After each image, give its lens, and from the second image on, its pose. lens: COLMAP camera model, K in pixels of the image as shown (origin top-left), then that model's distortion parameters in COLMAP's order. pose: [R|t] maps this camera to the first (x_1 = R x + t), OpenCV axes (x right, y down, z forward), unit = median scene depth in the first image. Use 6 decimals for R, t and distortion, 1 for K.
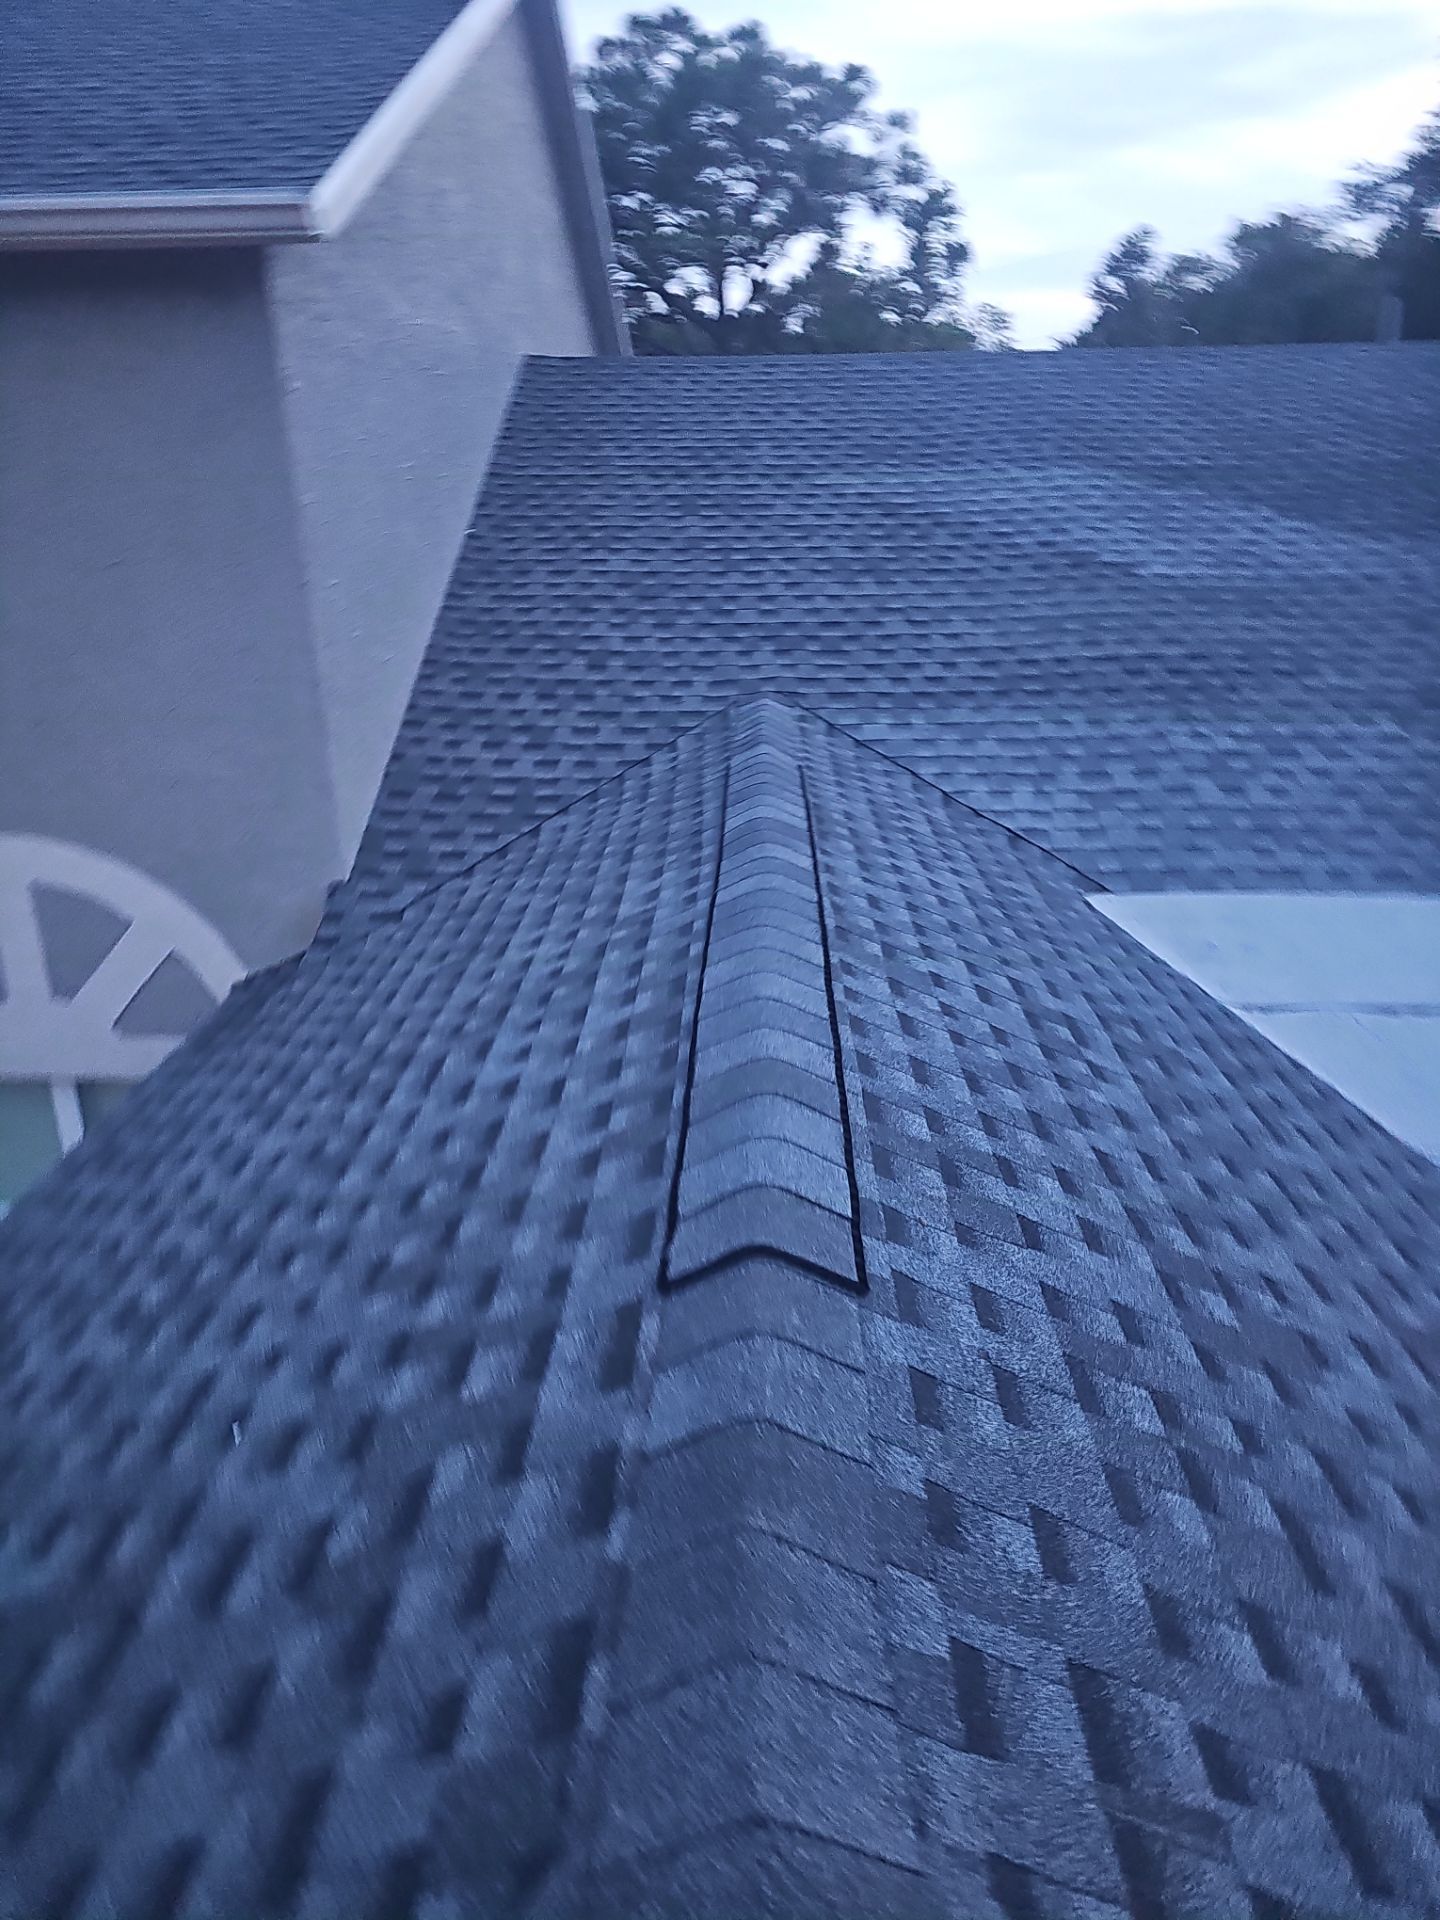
lens RADIAL K [[1253.7, 0, 720.0], [0, 1253.7, 960.0], [0, 0, 1]] dist [0.074040, -0.066083]
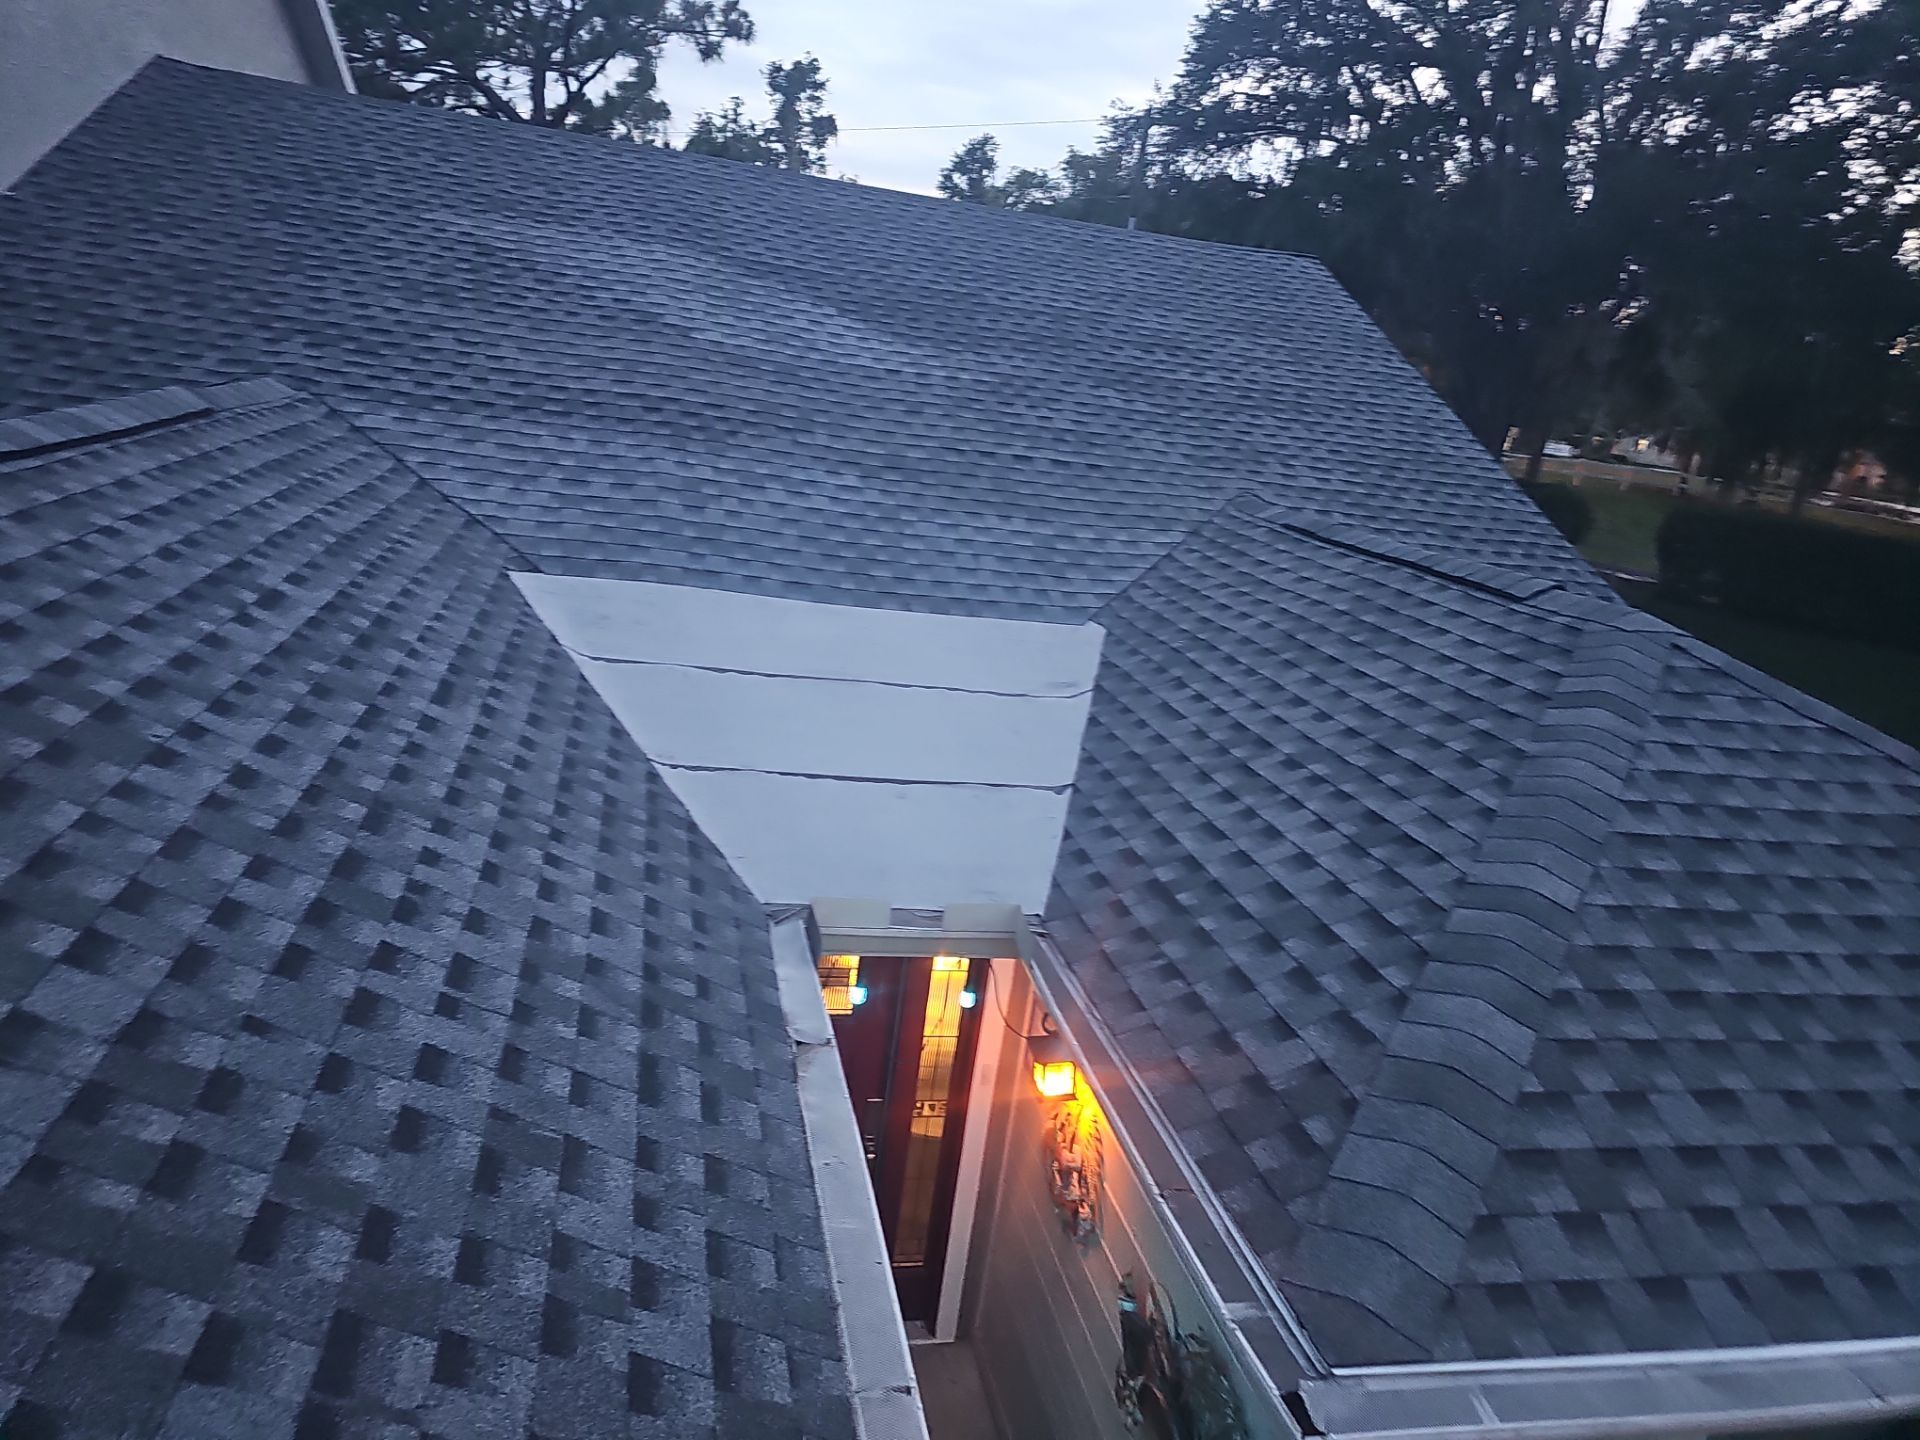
lens RADIAL K [[1250.5, 0, 946.2], [0, 1250.5, 720.6], [0, 0, 1]] dist [0.052167, -0.041931]
pose [[0.960290, 0.065679, 0.271164, 0.328805], [-0.047833, 0.996263, -0.071915, 0.125718], [-0.274874, 0.056088, 0.959843, -0.130522]]
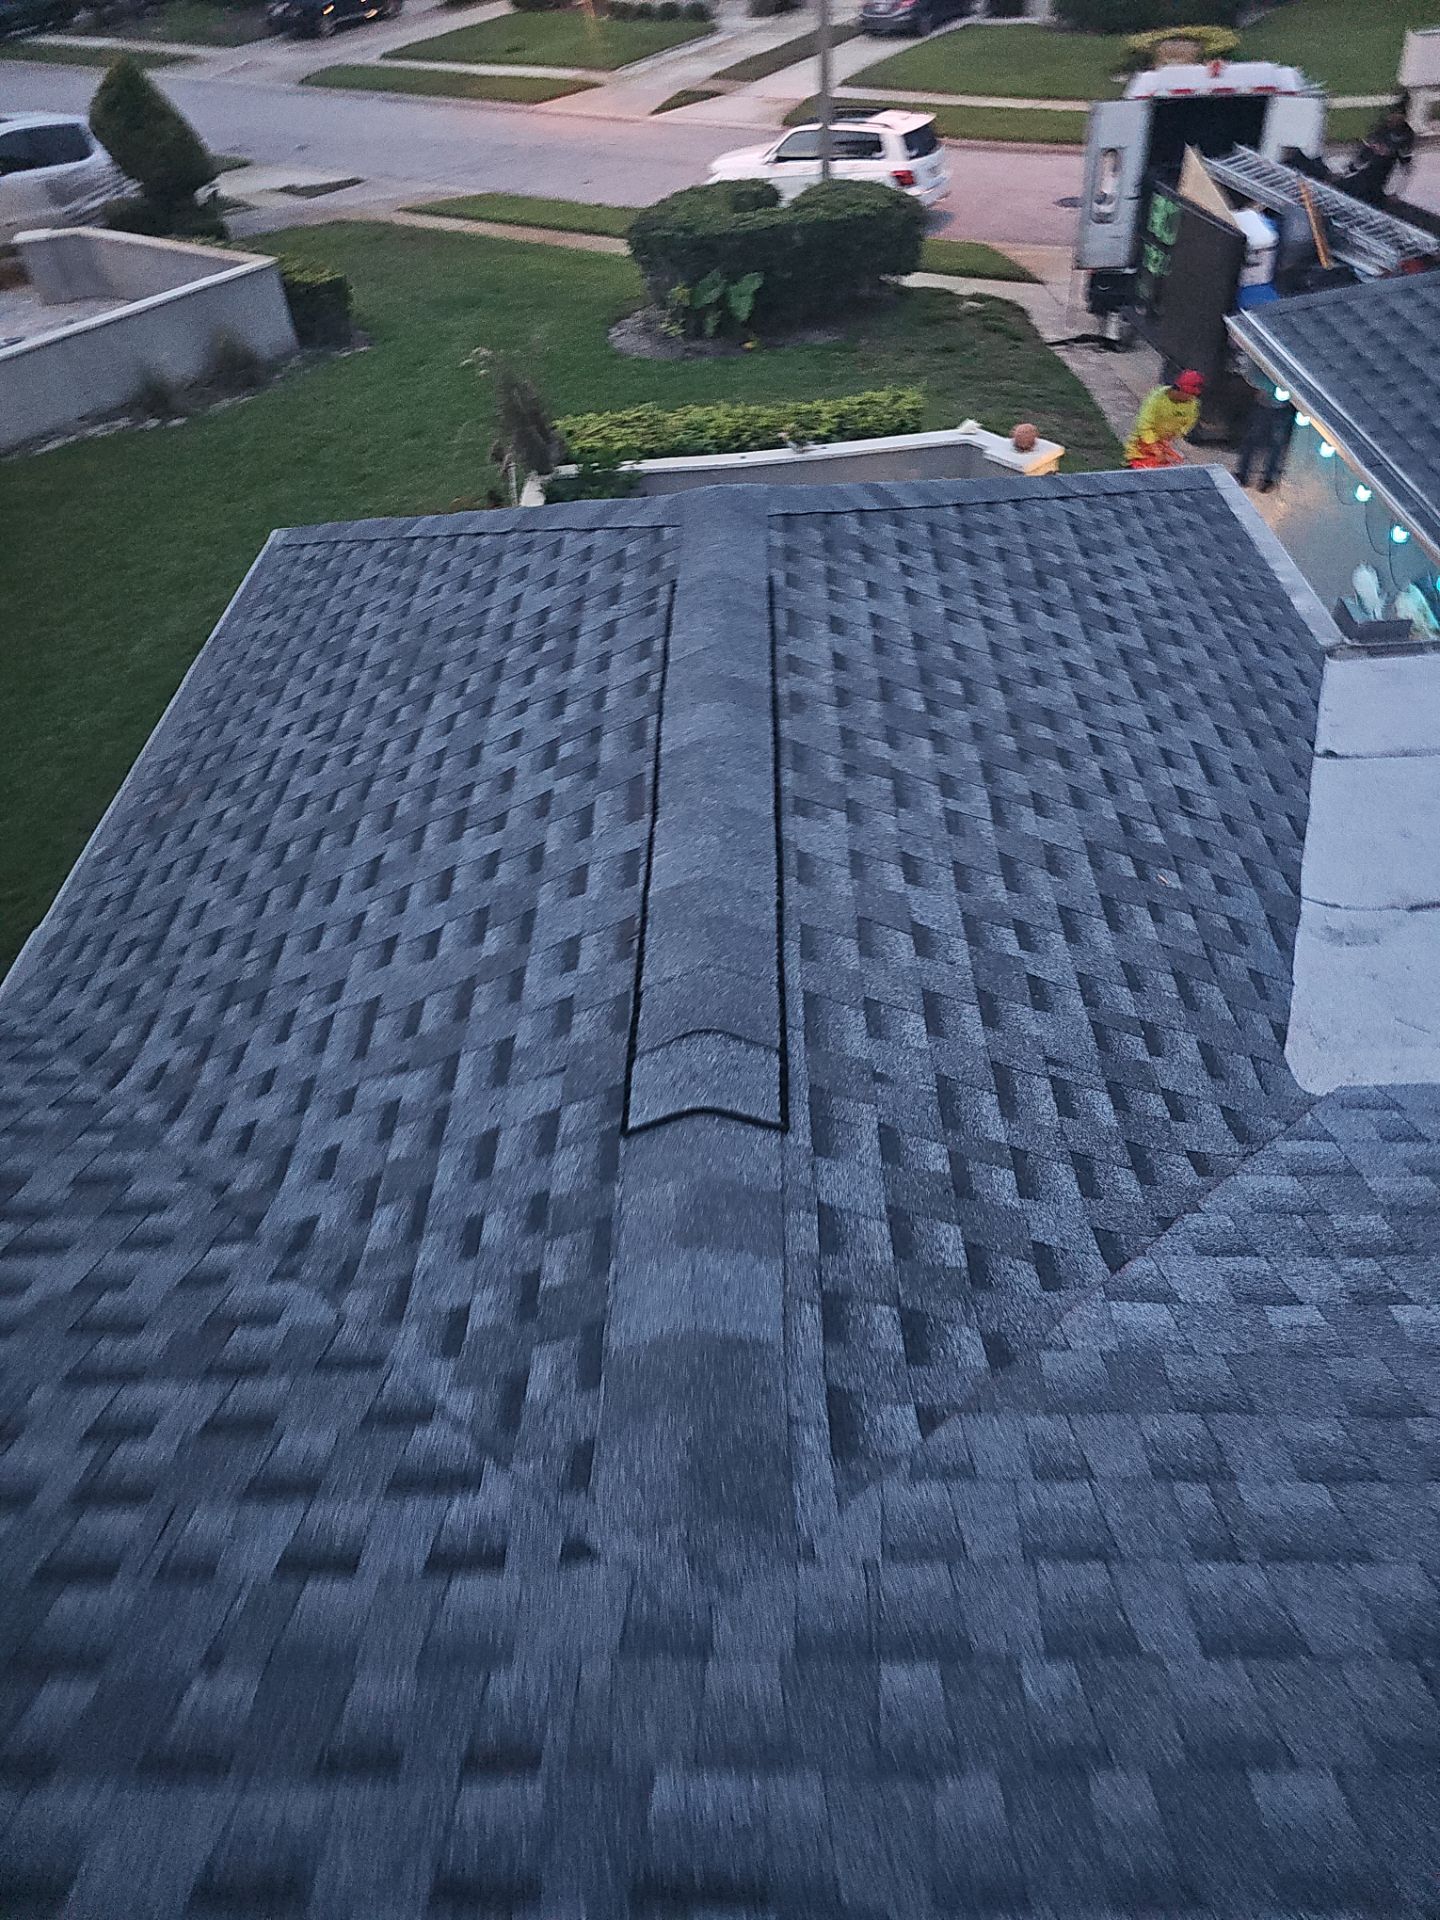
lens RADIAL K [[1250.5, 0, 733.0], [0, 1250.5, 956.2], [0, 0, 1]] dist [0.052167, -0.041931]
pose [[-0.996548, 0.074014, 0.037596, 0.962656], [0.066063, 0.432808, 0.899062, -0.540269], [0.050271, 0.898443, -0.436204, 1.063383]]
